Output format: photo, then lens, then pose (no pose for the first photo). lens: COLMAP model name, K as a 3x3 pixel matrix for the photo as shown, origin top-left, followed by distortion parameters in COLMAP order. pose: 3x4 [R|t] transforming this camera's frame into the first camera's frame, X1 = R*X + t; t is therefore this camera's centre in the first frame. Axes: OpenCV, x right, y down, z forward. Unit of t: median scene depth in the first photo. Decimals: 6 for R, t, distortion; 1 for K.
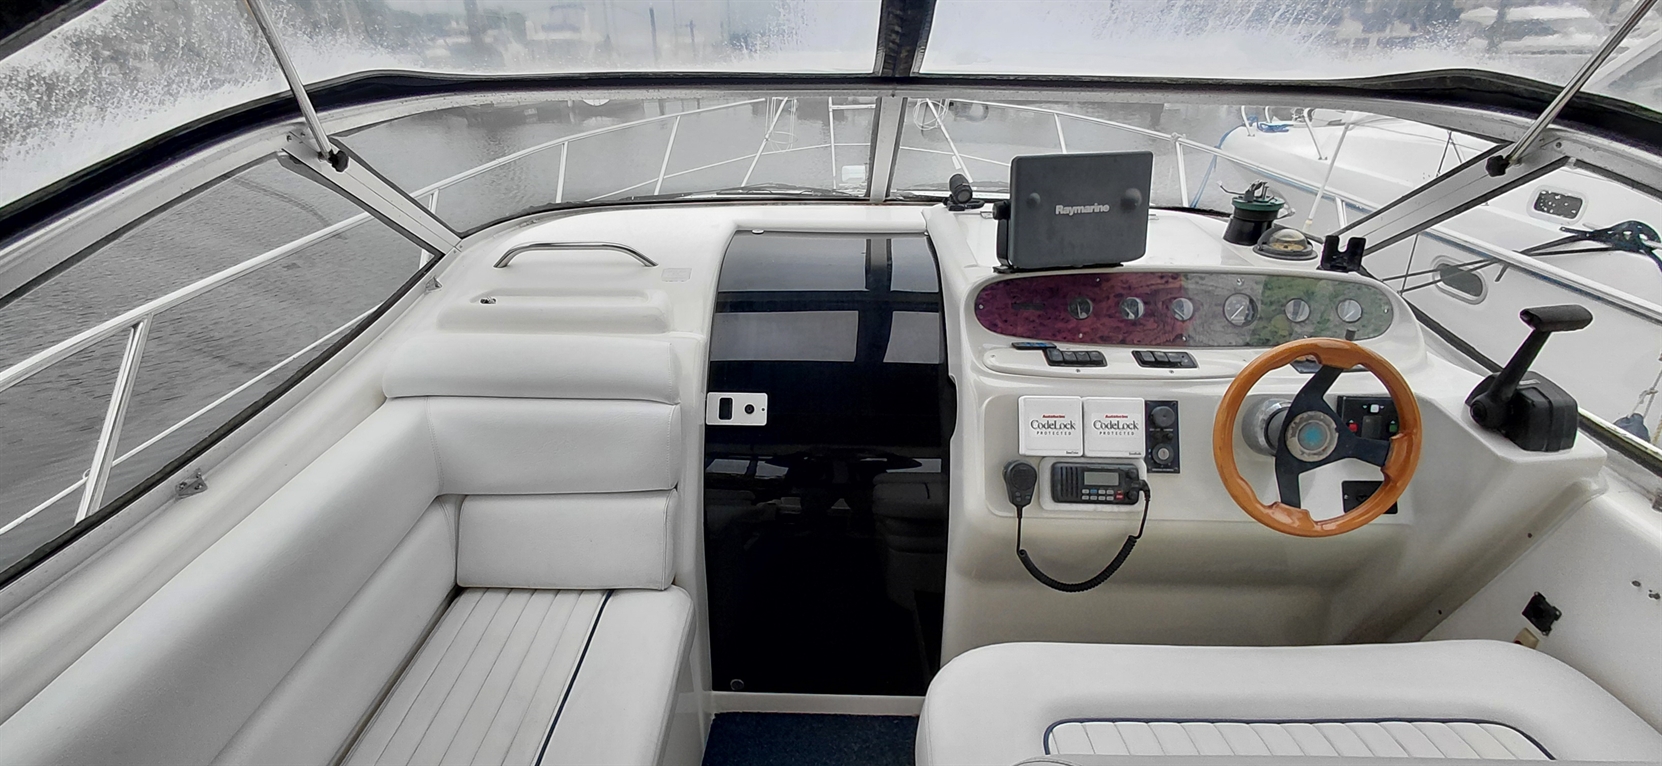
lens RADIAL K [[767.8, 0, 820.2], [0, 767.8, 379.2], [0, 0, 1]] dist [-0.004940, 0.001142]
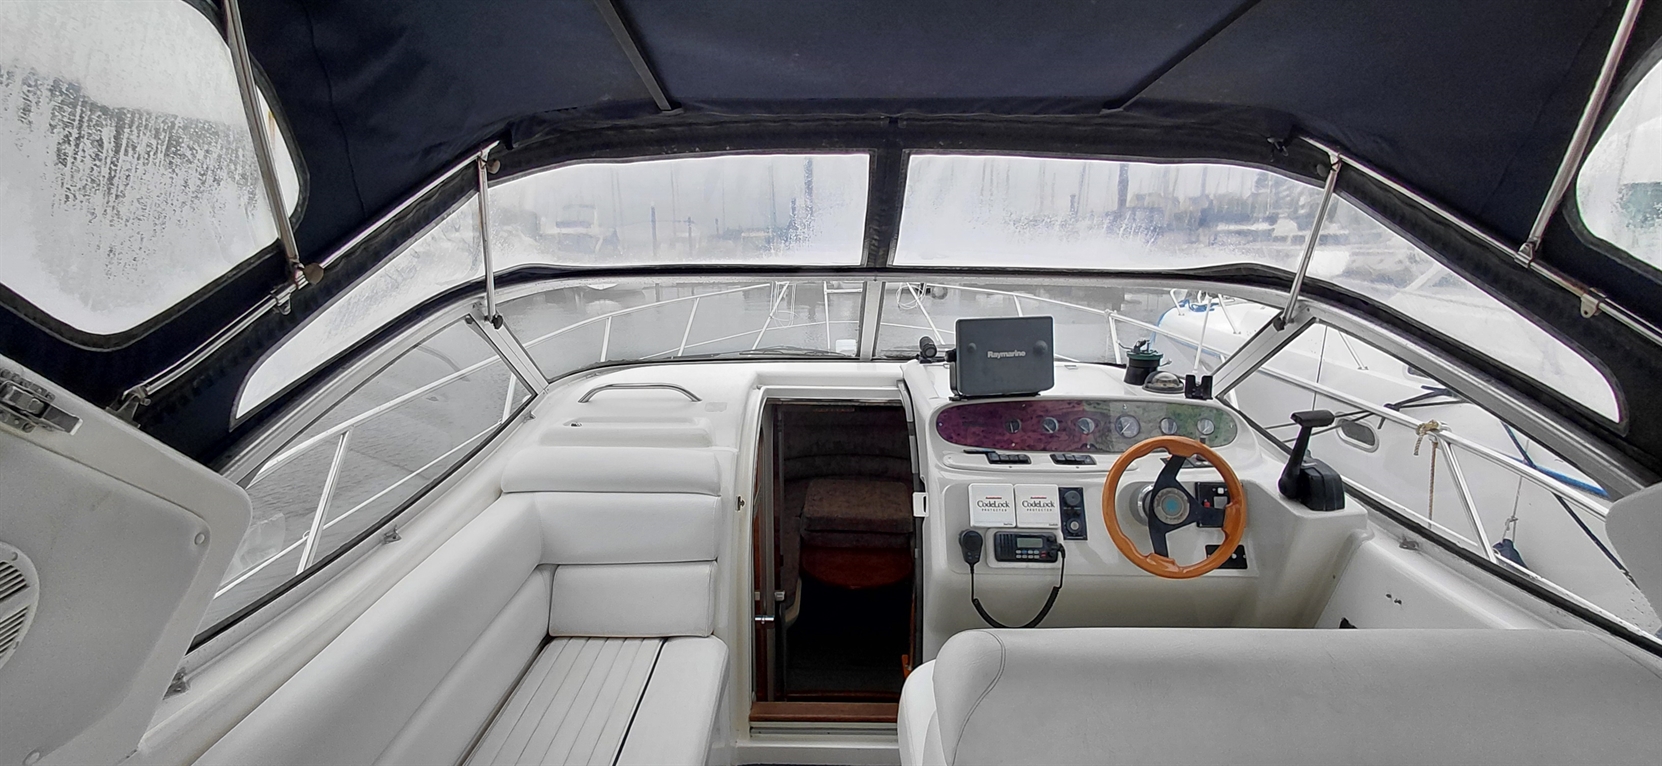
lens RADIAL K [[767.8, 0, 818.0], [0, 767.8, 382.1], [0, 0, 1]] dist [-0.004940, 0.001142]
pose [[0.999974, -0.001928, 0.006919, -0.022375], [0.003422, 0.974836, -0.222896, 0.148558], [-0.006315, 0.222914, 0.974818, -0.391486]]
